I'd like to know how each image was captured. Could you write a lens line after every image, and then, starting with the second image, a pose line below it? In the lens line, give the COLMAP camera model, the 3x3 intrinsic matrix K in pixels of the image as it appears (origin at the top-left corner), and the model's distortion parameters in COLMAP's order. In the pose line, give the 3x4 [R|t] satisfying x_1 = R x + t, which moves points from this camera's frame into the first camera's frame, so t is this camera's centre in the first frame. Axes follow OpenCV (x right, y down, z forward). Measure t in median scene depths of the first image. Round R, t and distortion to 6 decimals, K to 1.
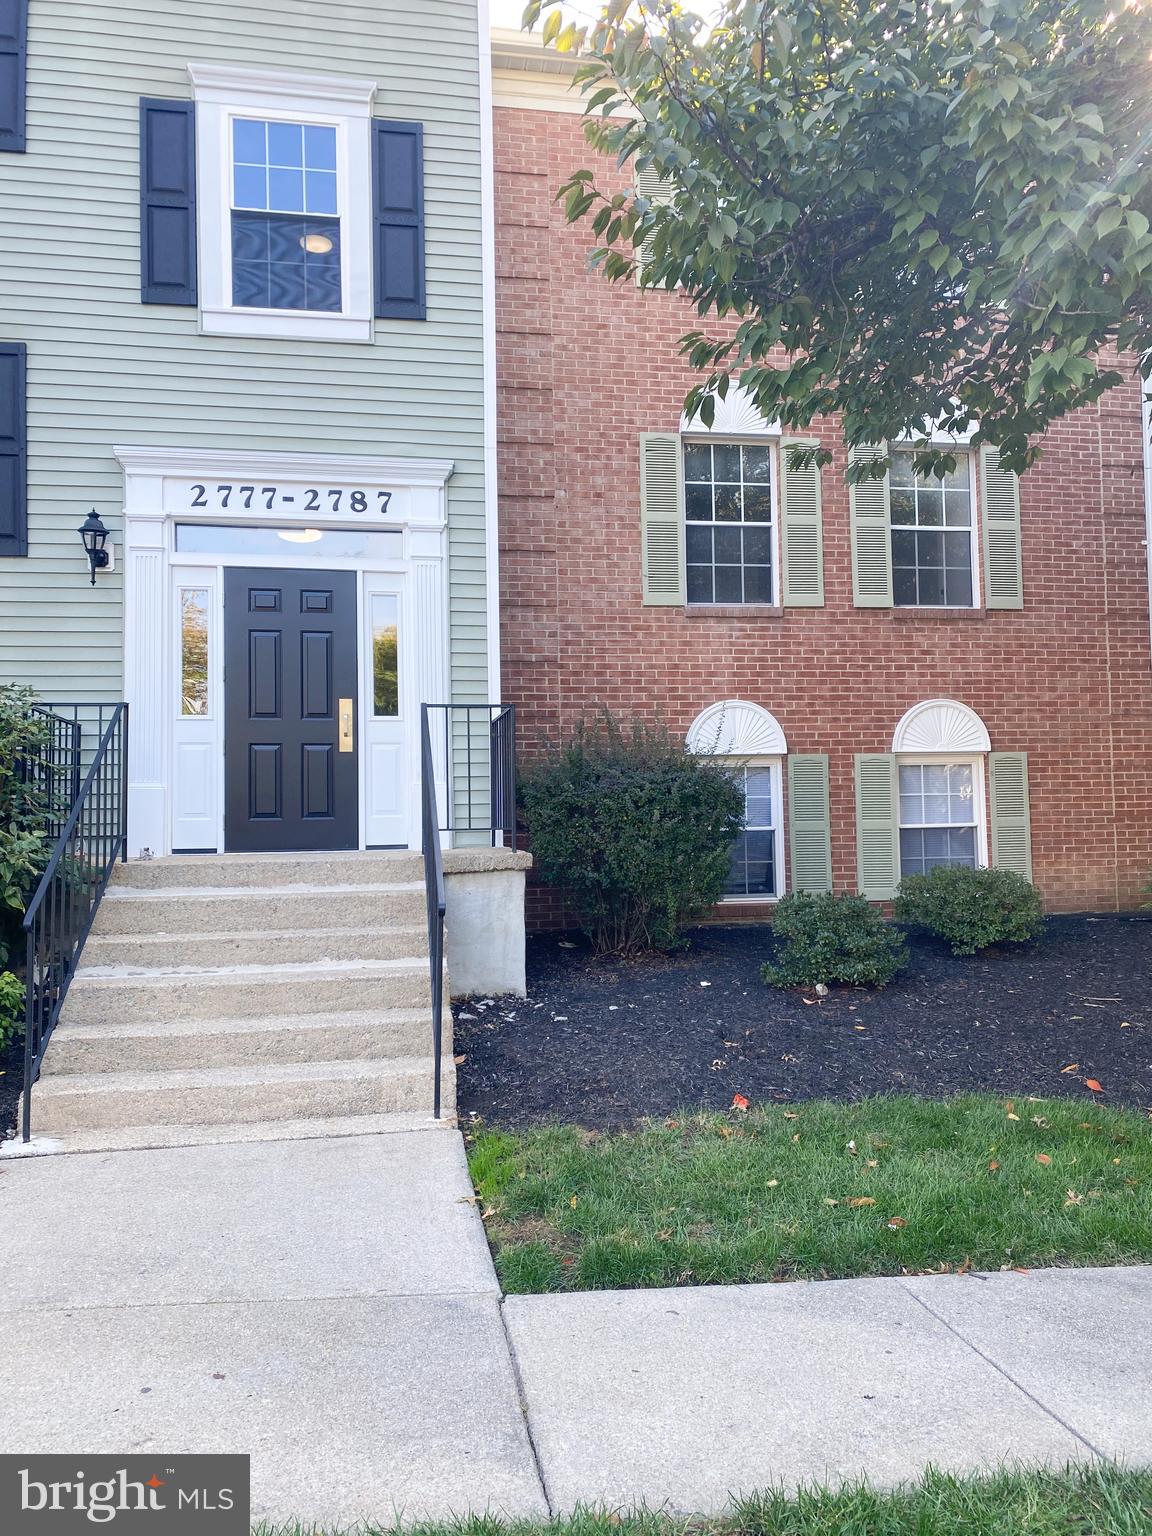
lens RADIAL K [[1153.6, 0, 576.8], [0, 1153.6, 771.0], [0, 0, 1]] dist [0.009948, -0.017891]
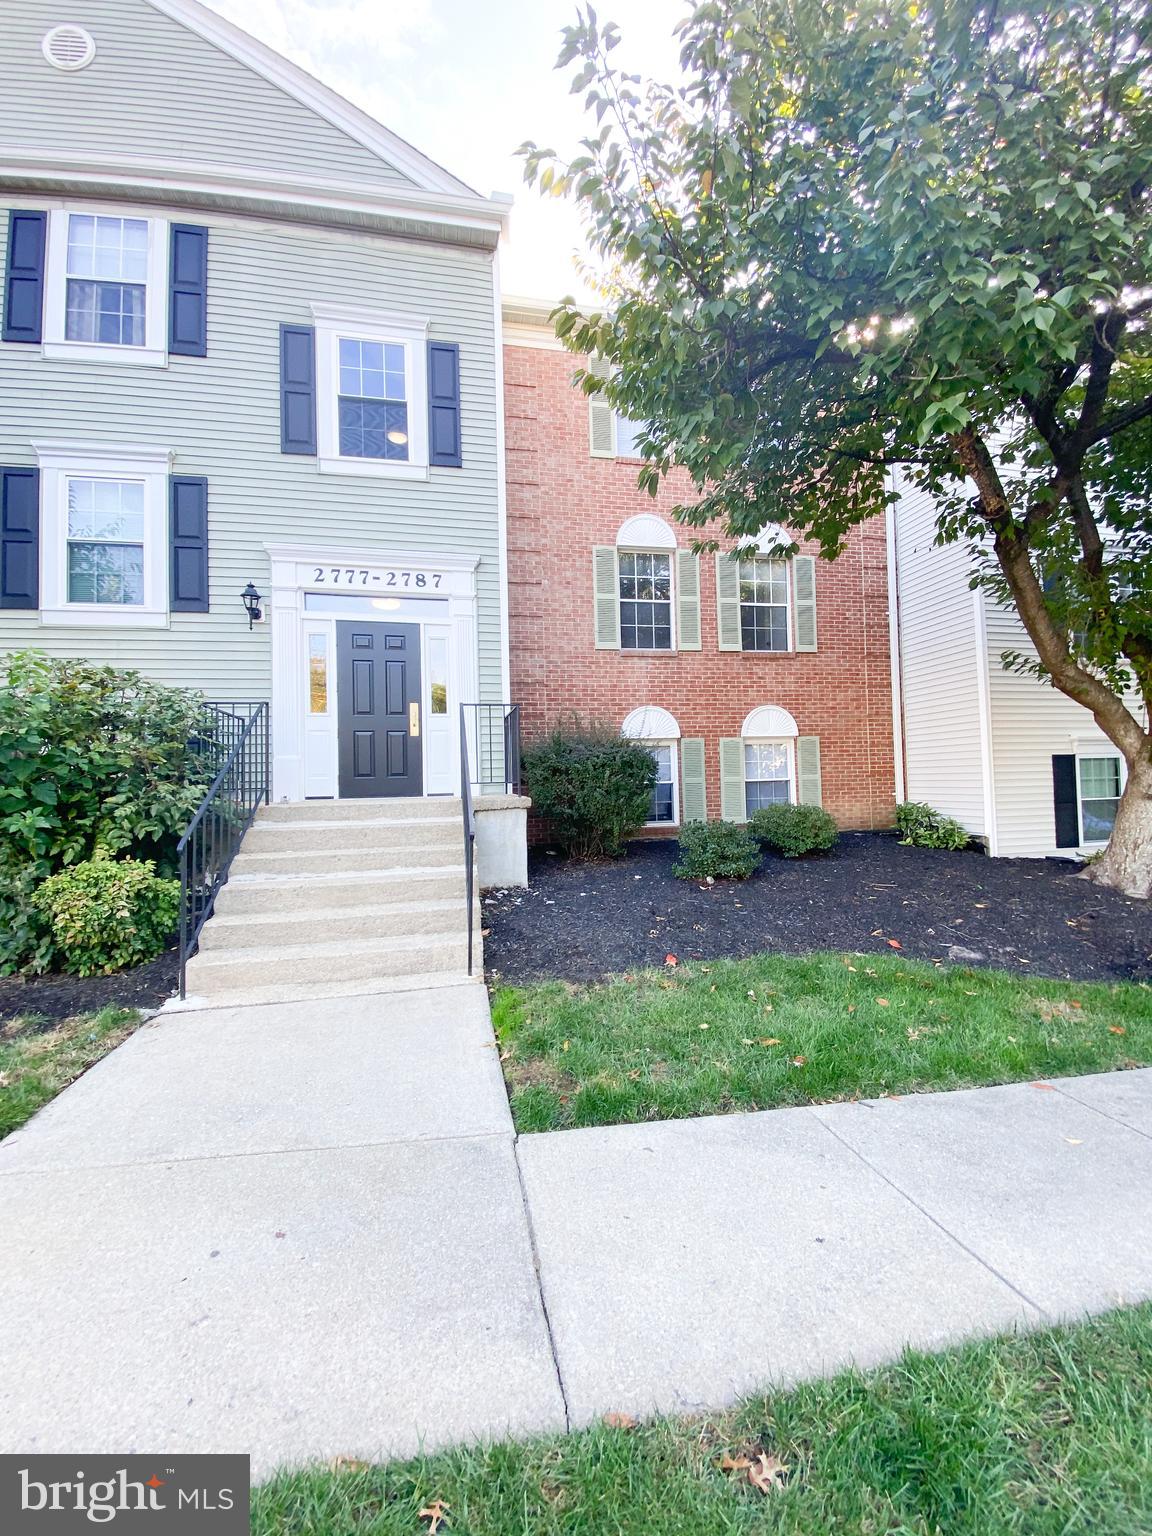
lens RADIAL K [[618.0, 0, 570.0], [0, 618.0, 767.4], [0, 0, 1]] dist [-0.003218, -0.001305]
pose [[0.999485, -0.005997, 0.031521, -0.012000], [0.005323, 0.999757, 0.021414, 0.012374], [-0.031642, -0.021236, 0.999274, 0.159487]]
